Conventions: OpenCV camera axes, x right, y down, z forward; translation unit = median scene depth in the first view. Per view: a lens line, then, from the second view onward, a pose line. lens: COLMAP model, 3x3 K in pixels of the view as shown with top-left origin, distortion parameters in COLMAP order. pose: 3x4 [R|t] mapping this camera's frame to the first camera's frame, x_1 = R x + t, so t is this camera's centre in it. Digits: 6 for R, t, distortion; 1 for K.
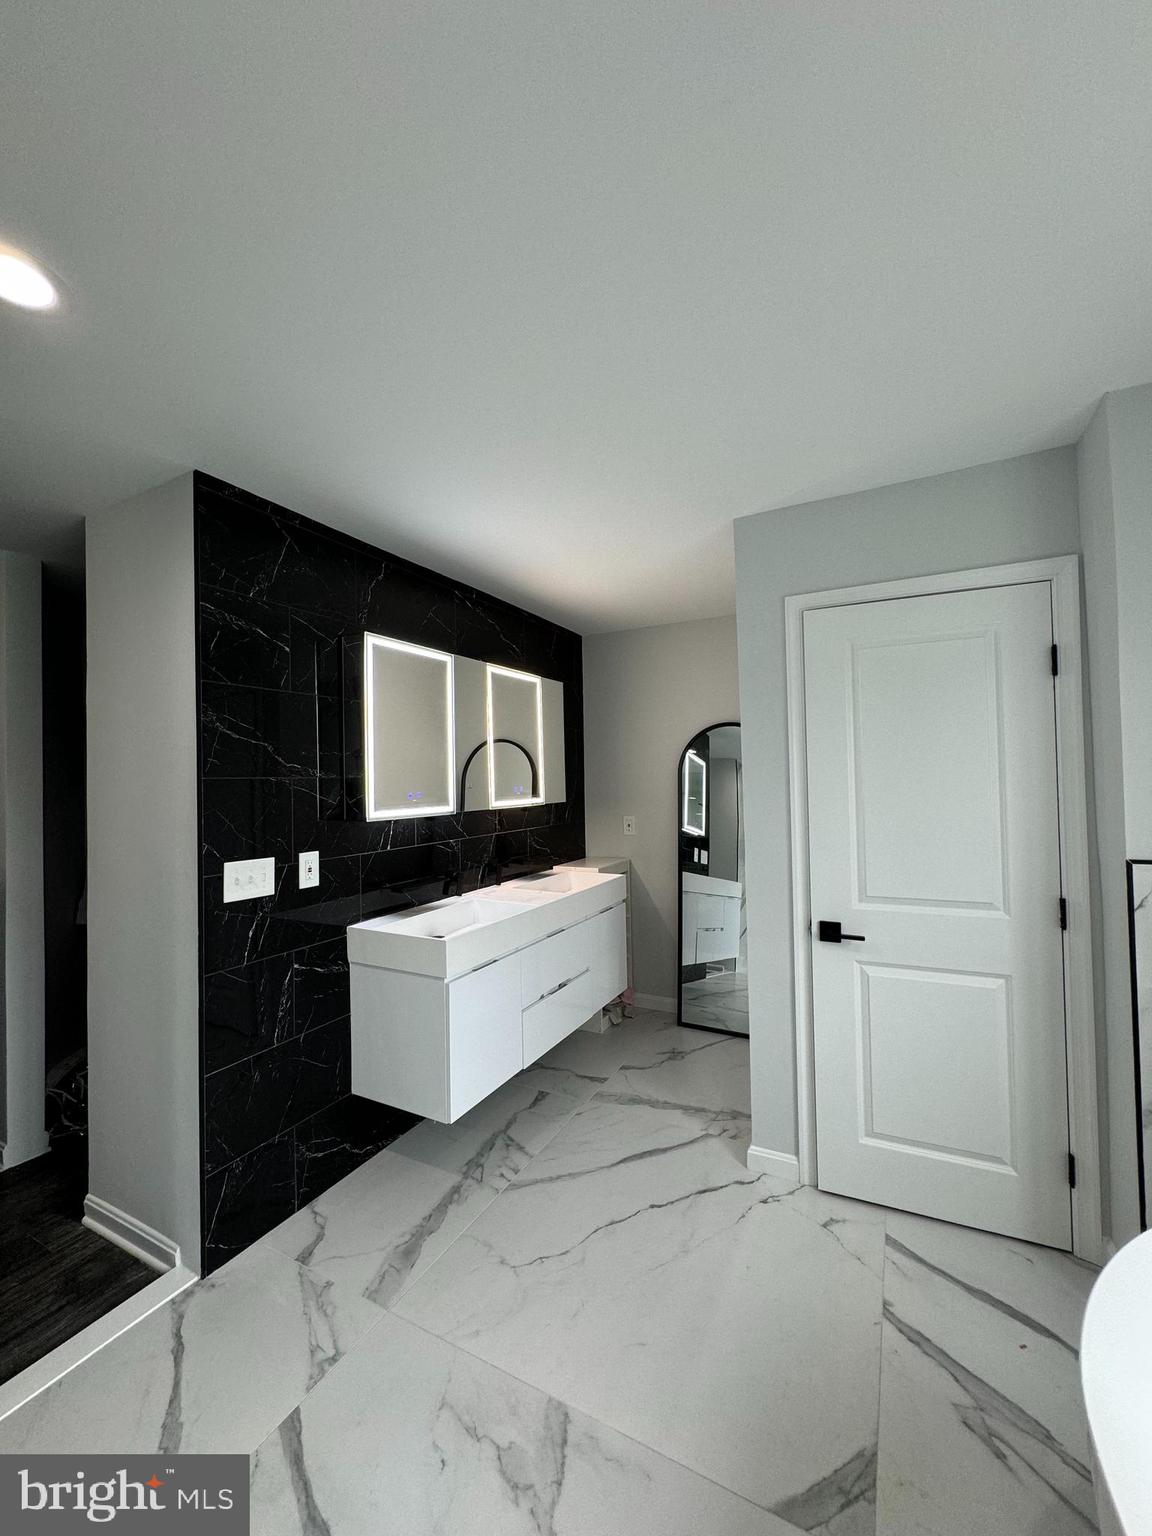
lens RADIAL K [[614.3, 0, 576.0], [0, 614.3, 768.0], [0, 0, 1]] dist [-0.002216, 0.000233]
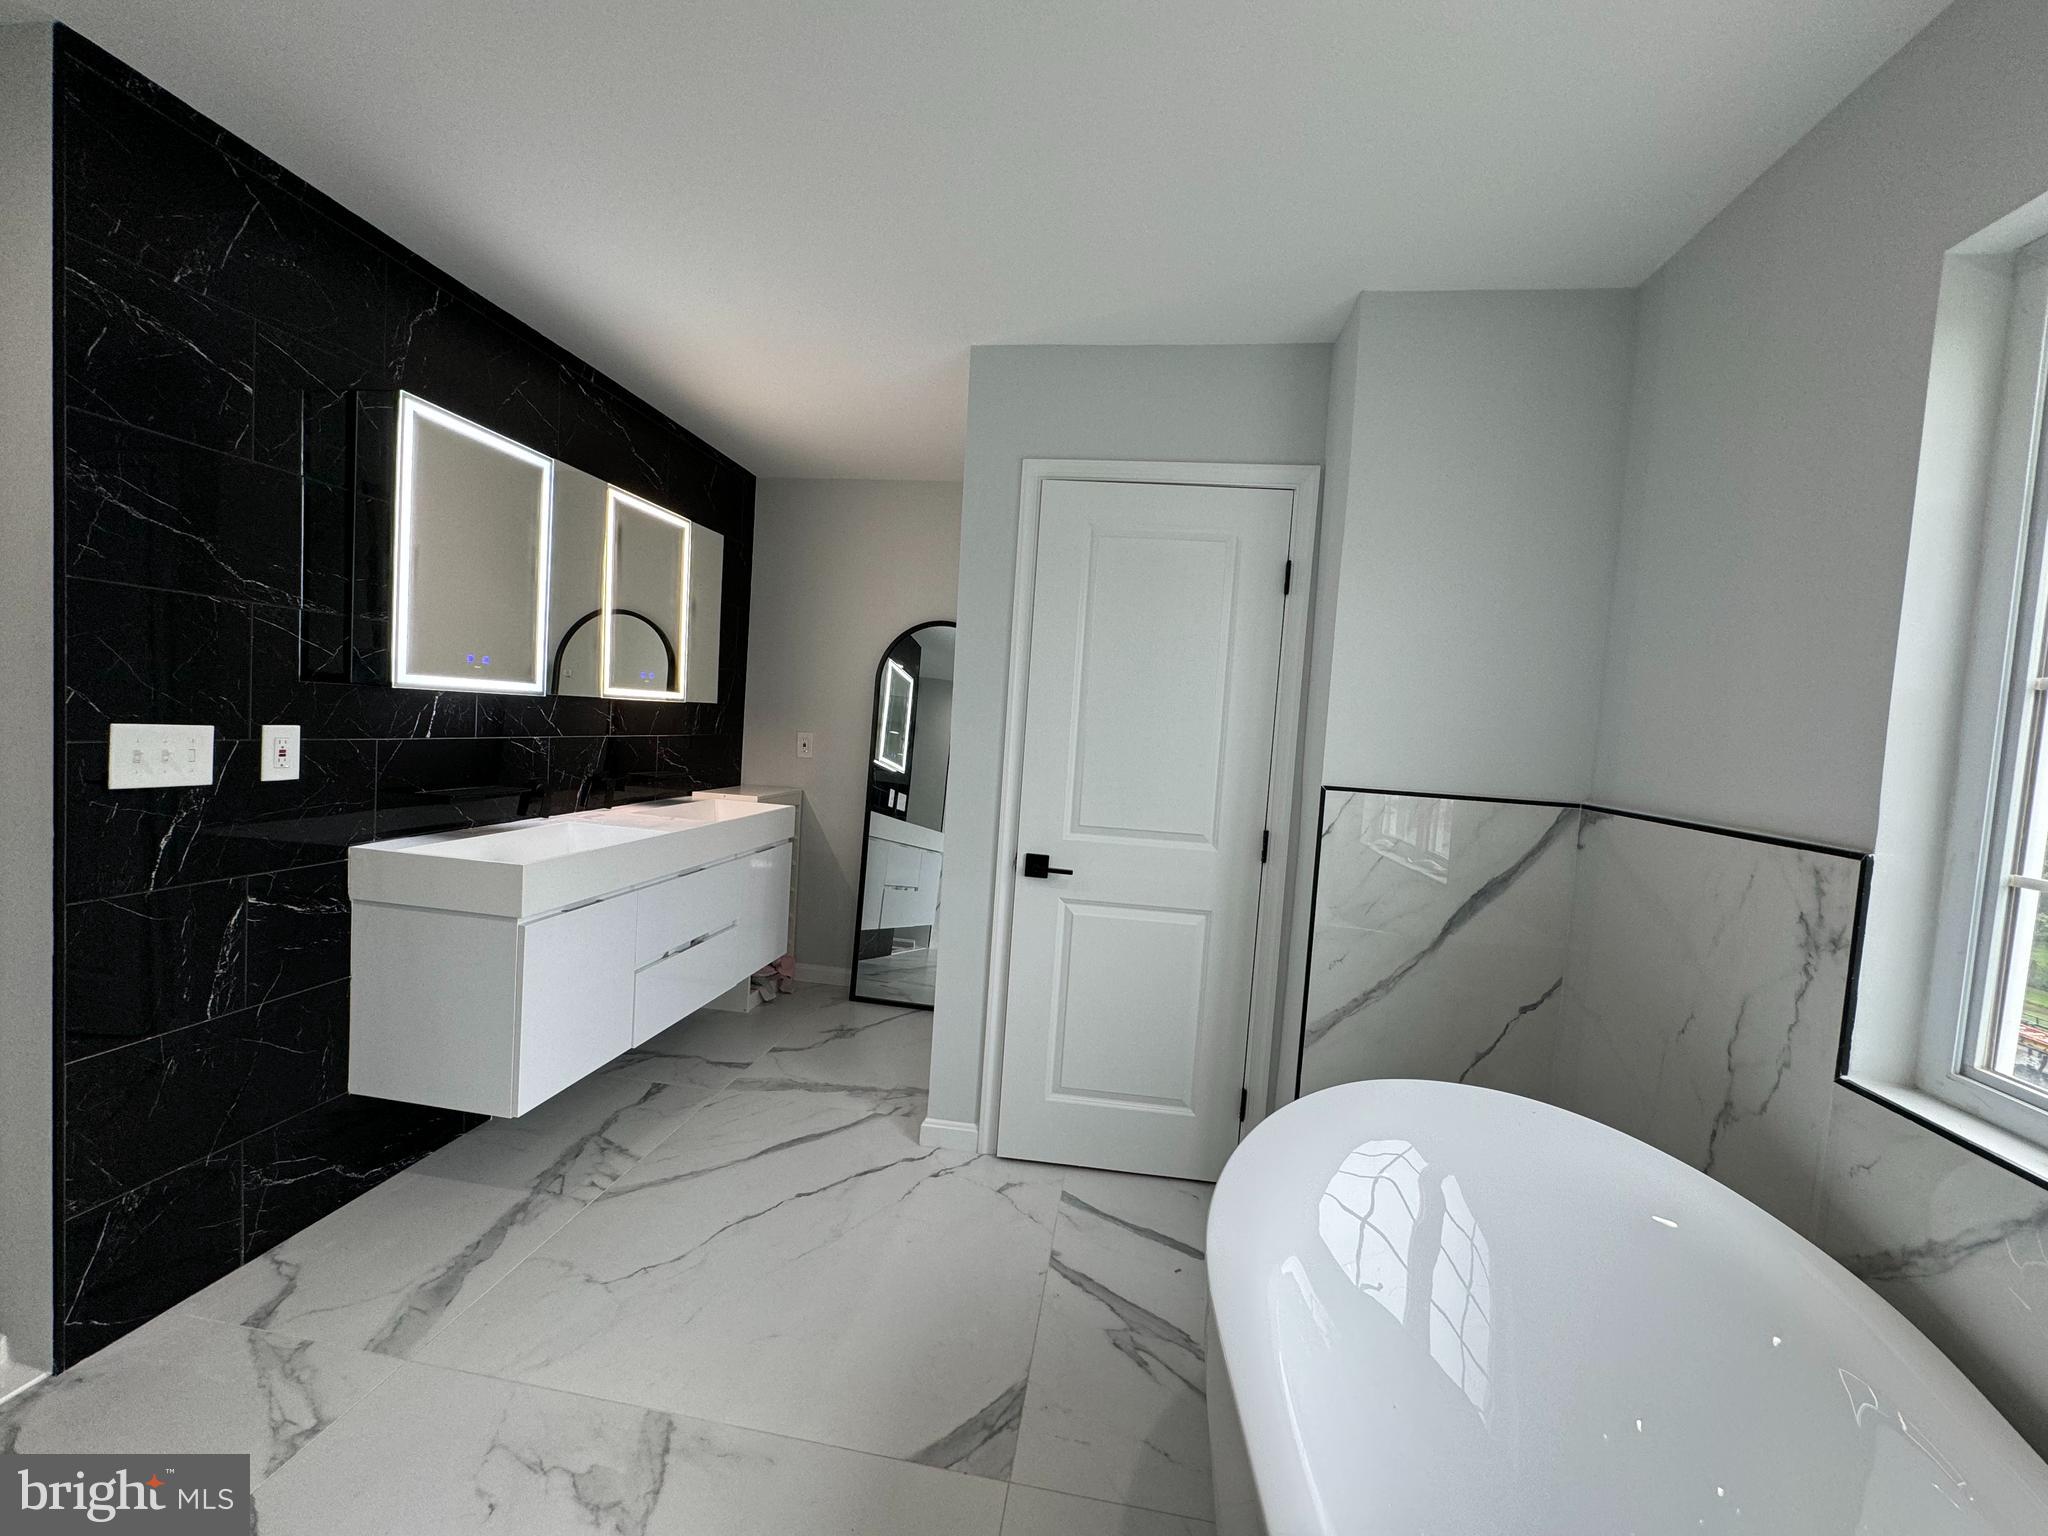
lens RADIAL K [[819.1, 0, 1024.0], [0, 819.1, 768.0], [0, 0, 1]] dist [-0.002216, 0.000233]
pose [[0.938620, 0.063624, 0.339035, 0.000976], [-0.091487, 0.993561, 0.066826, 0.055294], [-0.332601, -0.093742, 0.938397, -0.052371]]
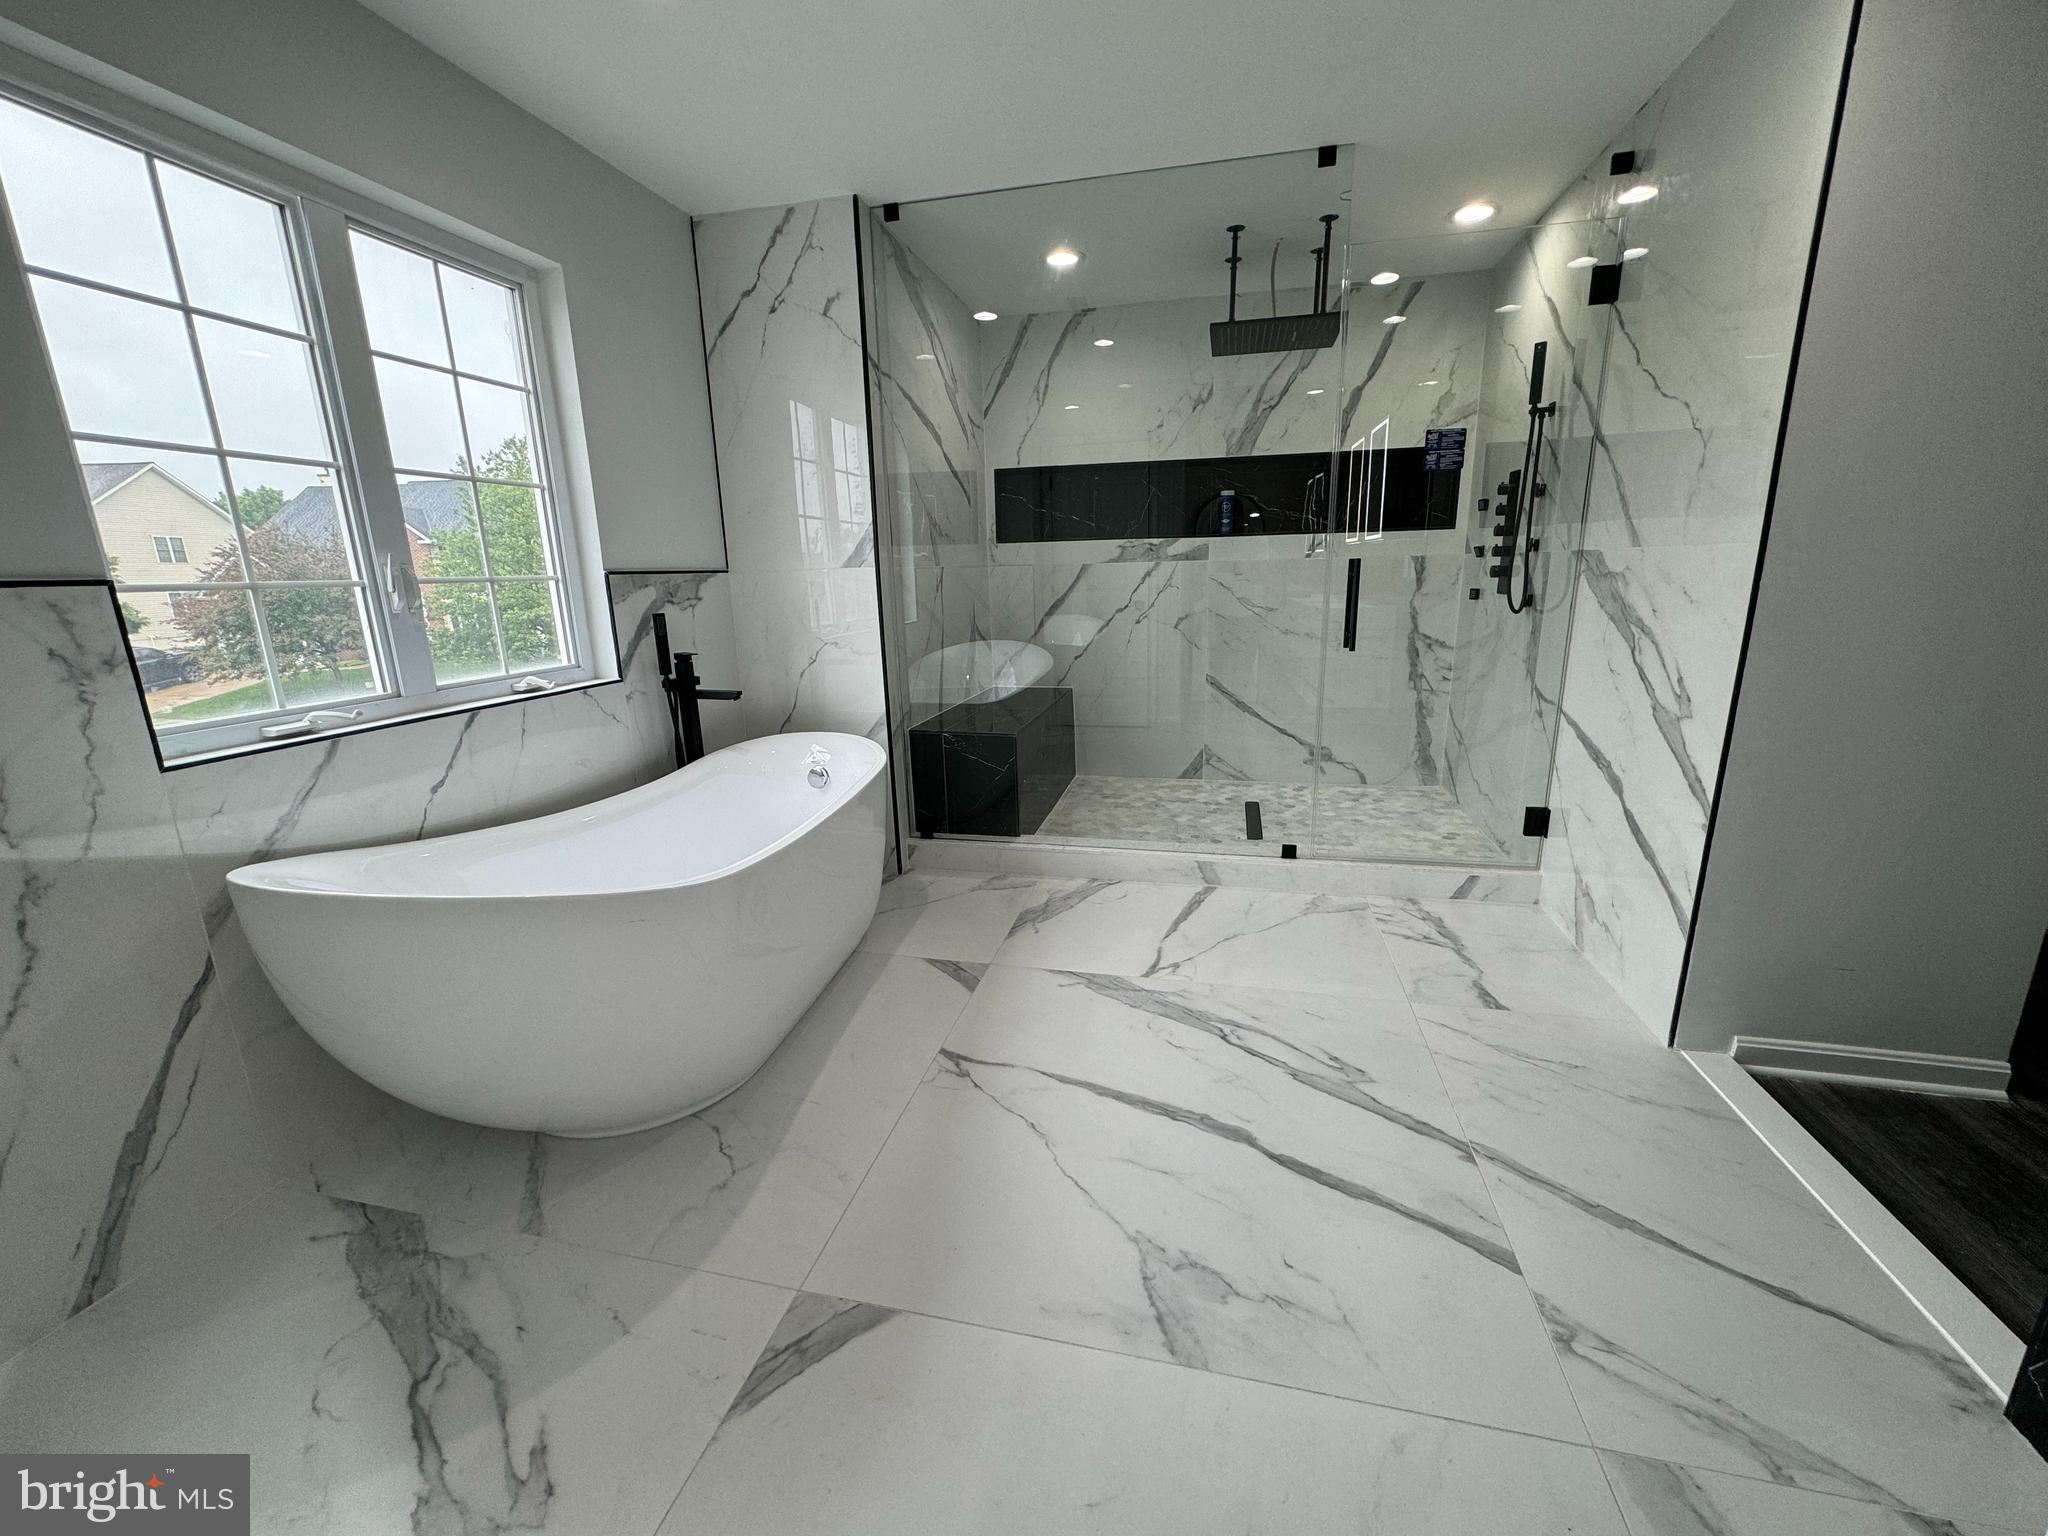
lens RADIAL K [[819.1, 0, 1024.0], [0, 819.1, 768.0], [0, 0, 1]] dist [-0.002216, 0.000233]
pose [[-0.967000, 0.105403, -0.231951, 0.184626], [0.052236, 0.973091, 0.224422, 0.135140], [0.249364, 0.204900, -0.946485, 1.085047]]
